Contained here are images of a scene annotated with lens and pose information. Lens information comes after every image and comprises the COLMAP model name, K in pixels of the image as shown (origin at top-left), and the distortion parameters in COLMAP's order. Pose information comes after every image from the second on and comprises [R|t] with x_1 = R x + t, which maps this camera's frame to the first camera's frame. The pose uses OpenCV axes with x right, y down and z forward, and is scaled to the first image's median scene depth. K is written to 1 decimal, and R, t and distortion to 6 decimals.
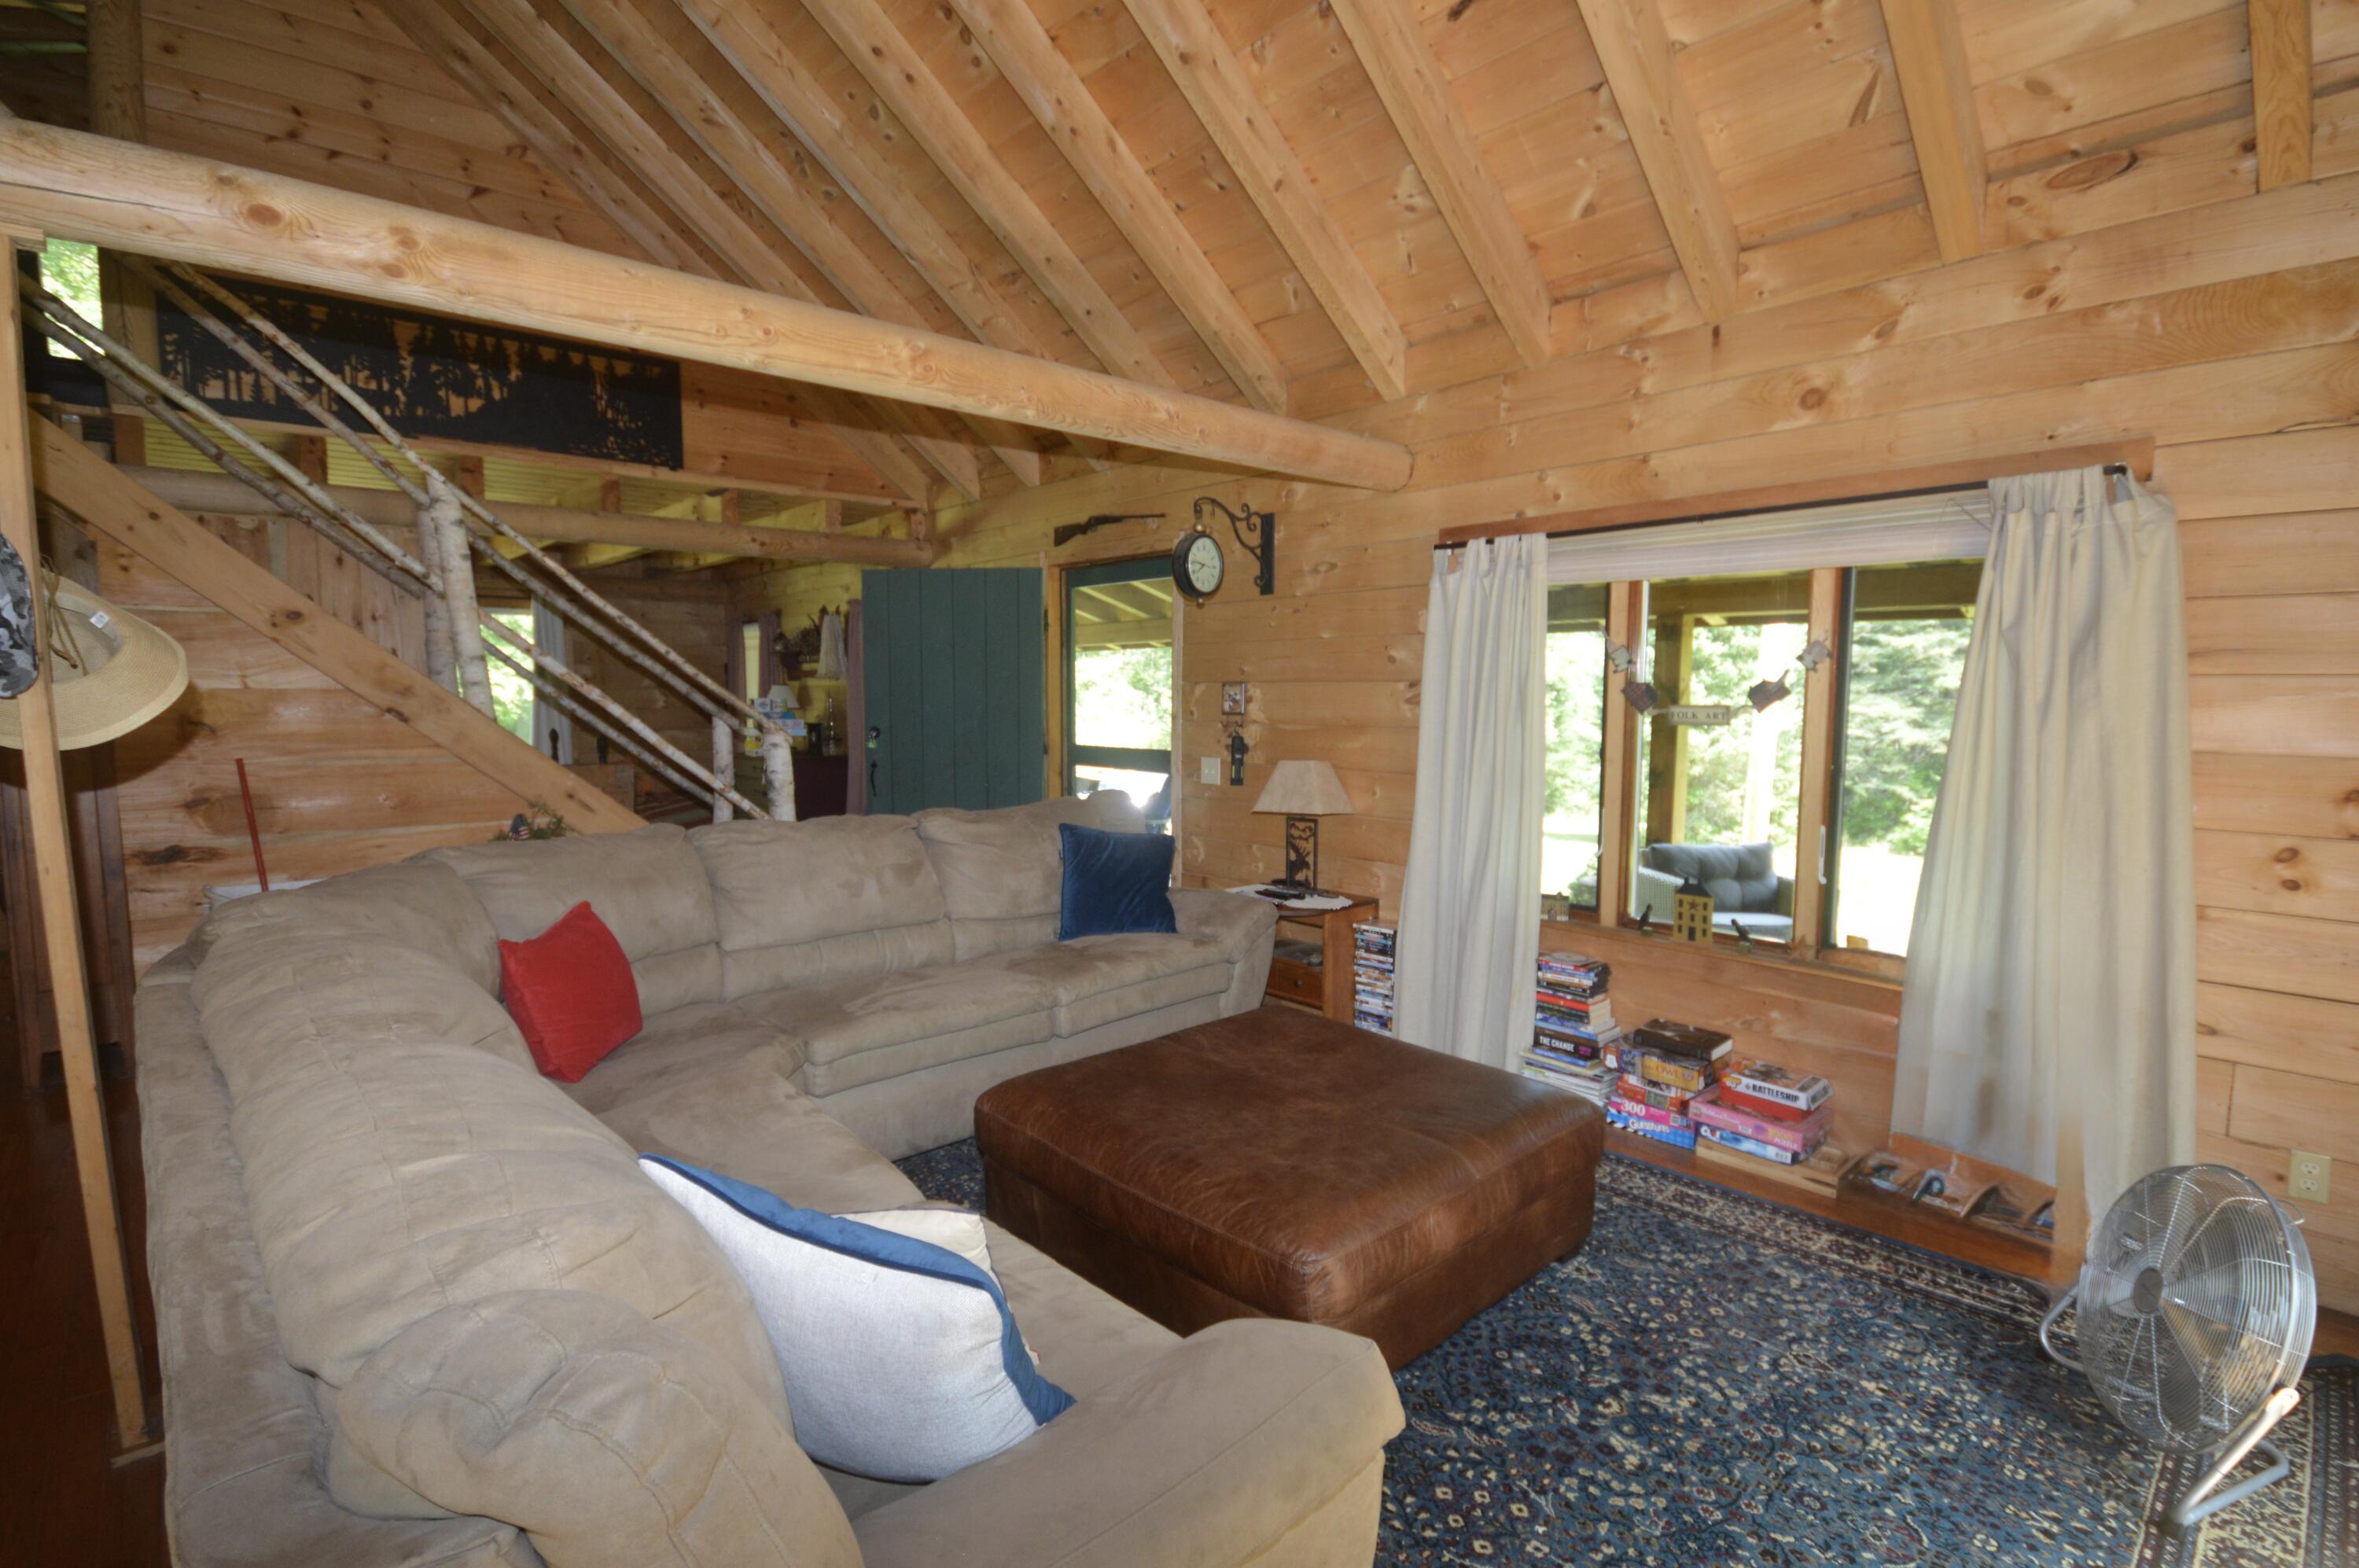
lens RADIAL K [[1113.2, 0, 1182.3], [0, 1113.2, 787.3], [0, 0, 1]] dist [0.009819, -0.007576]
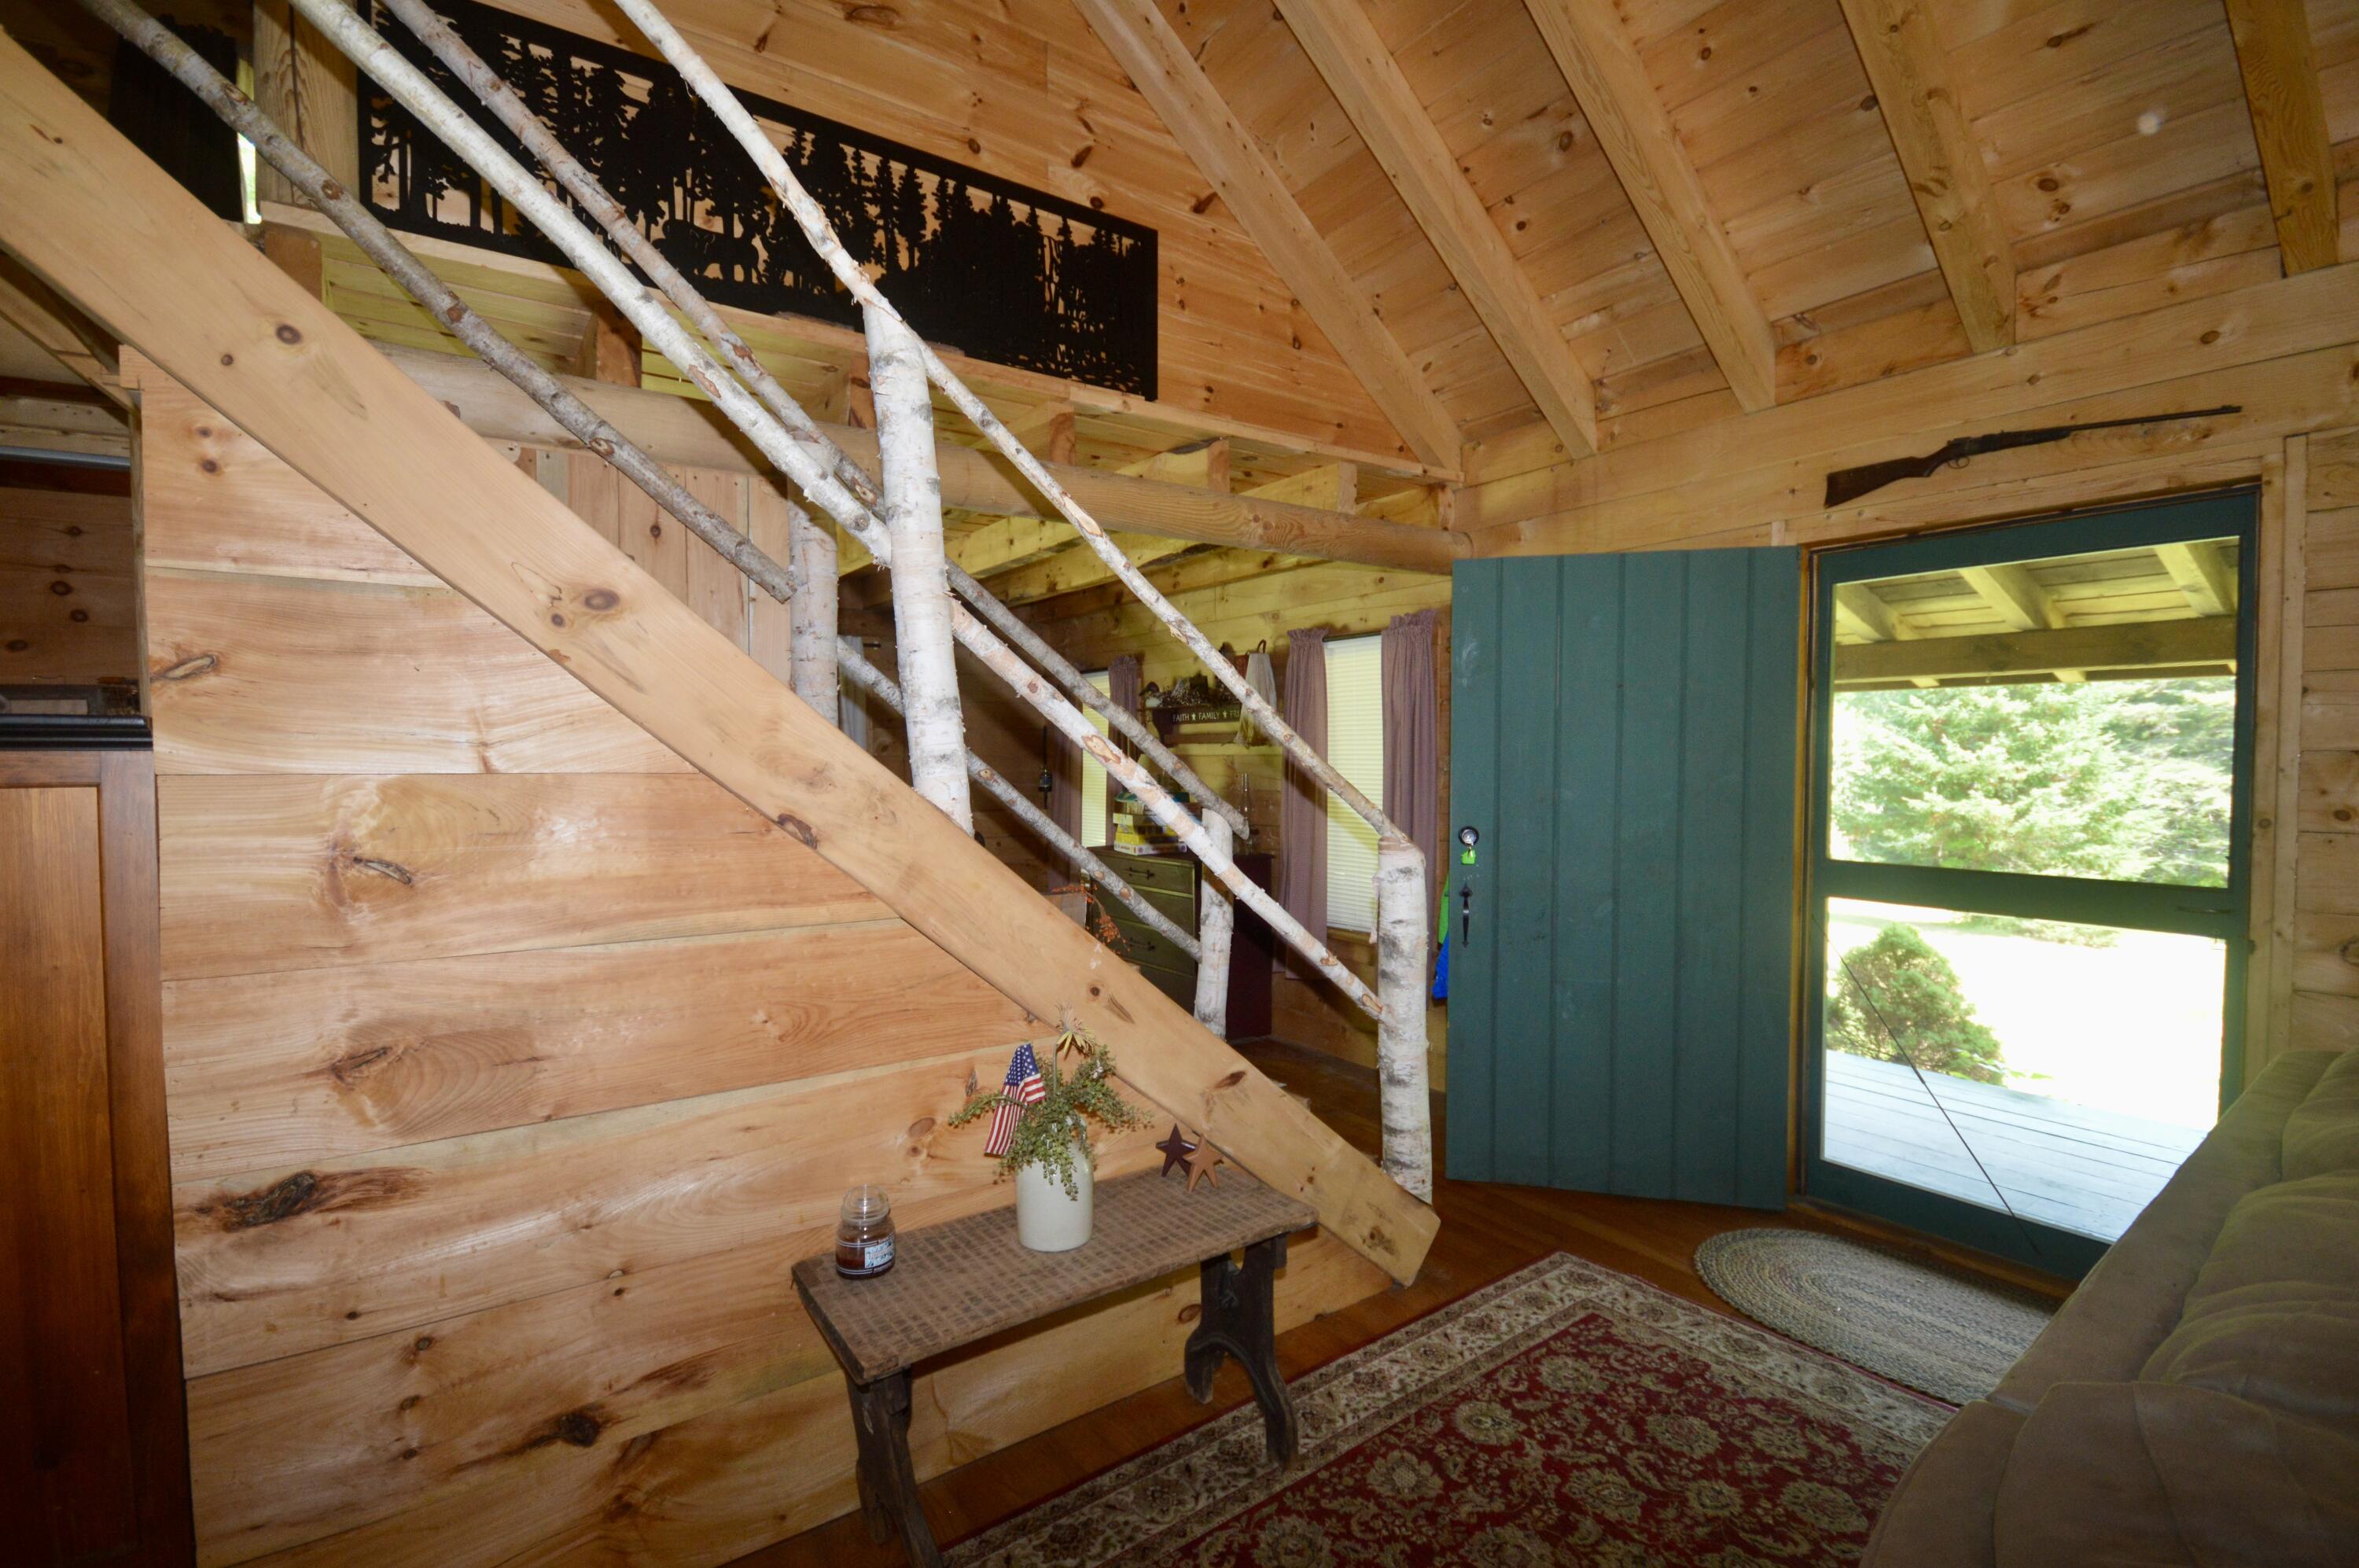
lens RADIAL K [[1053.7, 0, 1179.0], [0, 1053.7, 781.1], [0, 0, 1]] dist [0.007250, -0.004092]
pose [[0.993984, 0.000604, -0.109526, -0.417147], [-0.007318, 0.998116, -0.060913, -0.049255], [0.109283, 0.061348, 0.992116, 0.493787]]
